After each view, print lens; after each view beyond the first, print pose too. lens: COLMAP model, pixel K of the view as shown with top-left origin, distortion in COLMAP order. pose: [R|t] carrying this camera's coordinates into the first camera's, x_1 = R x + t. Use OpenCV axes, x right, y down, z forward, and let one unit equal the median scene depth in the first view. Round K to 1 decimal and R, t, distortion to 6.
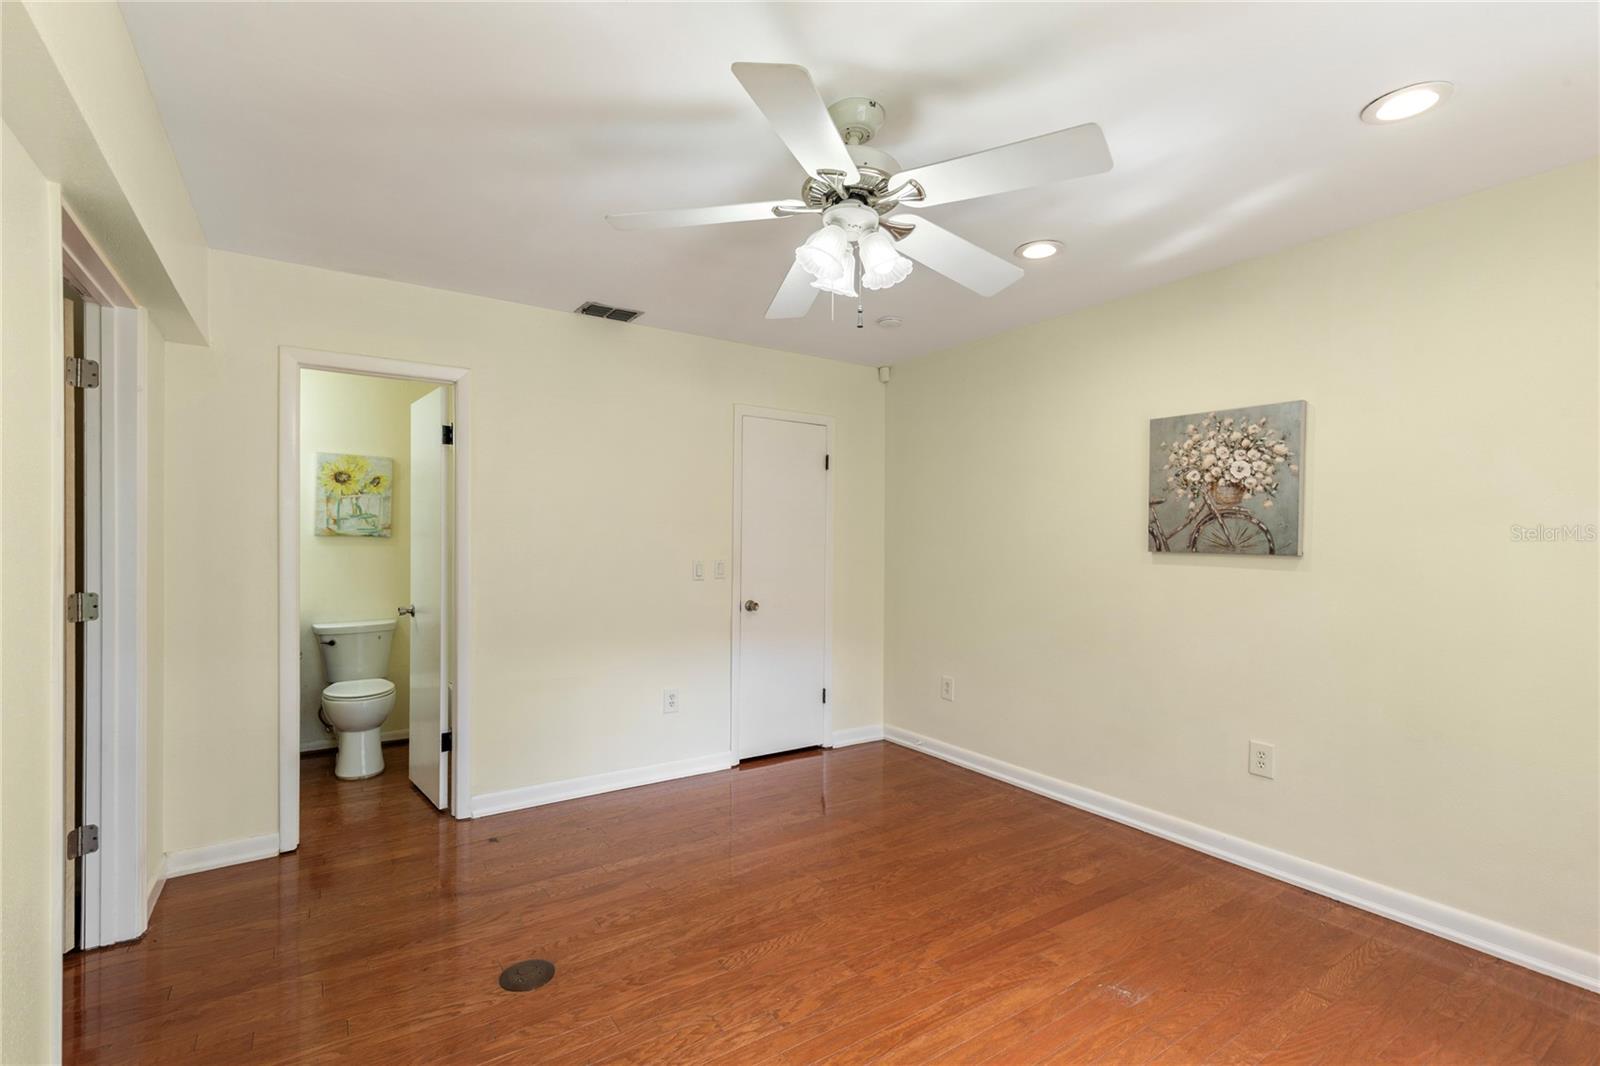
lens RADIAL K [[715.5, 0, 792.6], [0, 715.5, 535.7], [0, 0, 1]] dist [0.004585, -0.000002]
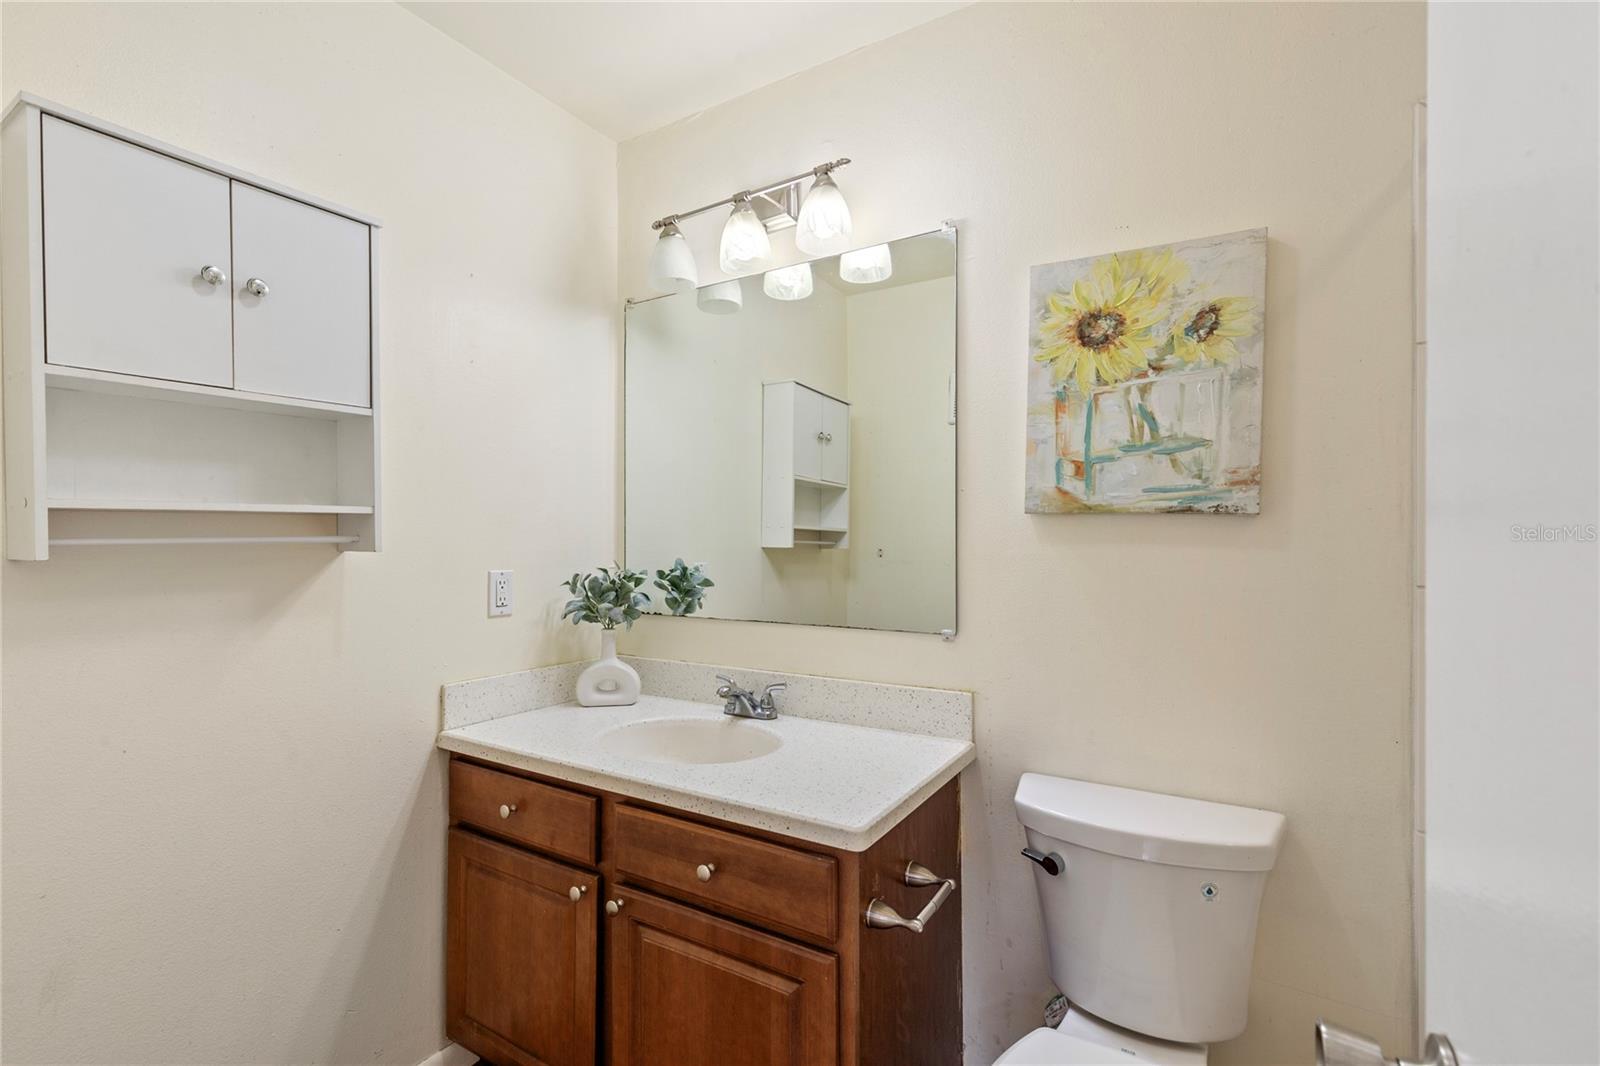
lens RADIAL K [[715.5, 0, 792.6], [0, 715.5, 535.7], [0, 0, 1]] dist [0.004585, -0.000002]
pose [[0.420287, 0.000990, -0.907391, -0.396592], [0.009189, 0.999943, 0.005347, 0.007181], [0.907345, -0.010586, 0.420254, 0.740347]]
